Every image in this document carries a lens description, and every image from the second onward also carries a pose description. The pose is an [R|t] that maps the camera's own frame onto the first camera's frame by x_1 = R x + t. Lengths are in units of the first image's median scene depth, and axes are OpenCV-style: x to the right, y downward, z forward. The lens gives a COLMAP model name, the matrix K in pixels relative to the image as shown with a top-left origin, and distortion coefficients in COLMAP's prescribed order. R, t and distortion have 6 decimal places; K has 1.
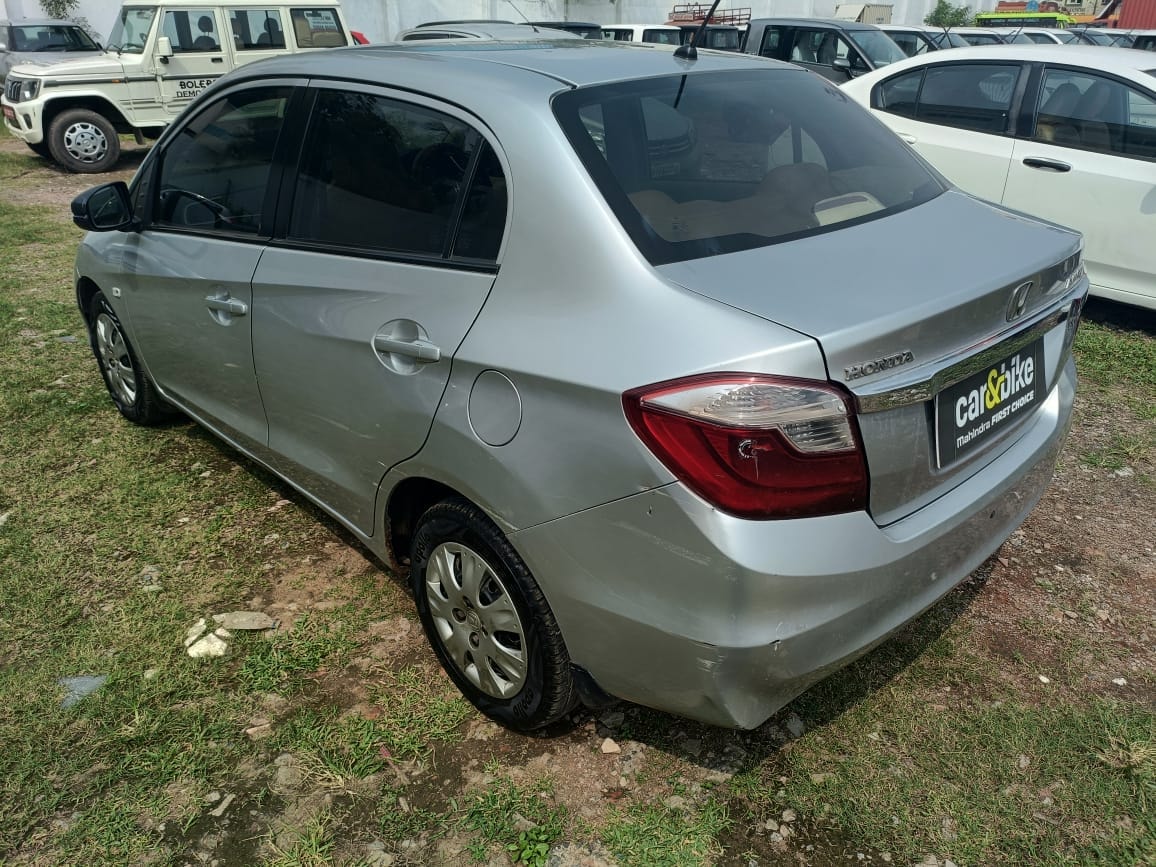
lens RADIAL K [[850.8, 0, 578.0], [0, 850.8, 433.5], [0, 0, 1]] dist [0.051534, -0.055973]
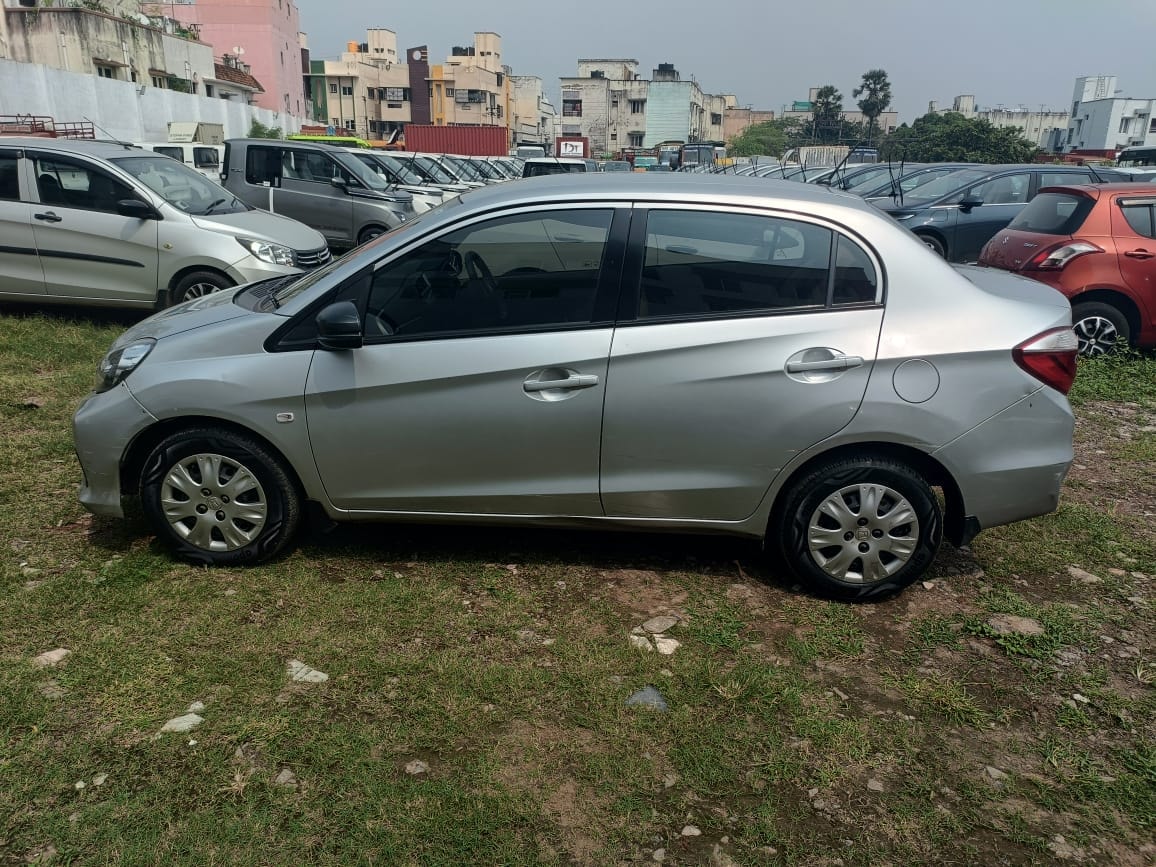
lens RADIAL K [[850.8, 0, 578.0], [0, 850.8, 433.5], [0, 0, 1]] dist [0.051534, -0.055973]
pose [[0.735564, -0.191615, 0.649791, -1.322945], [0.266127, 0.963787, -0.017047, -0.060813], [-0.622994, 0.185466, 0.759921, 0.096171]]
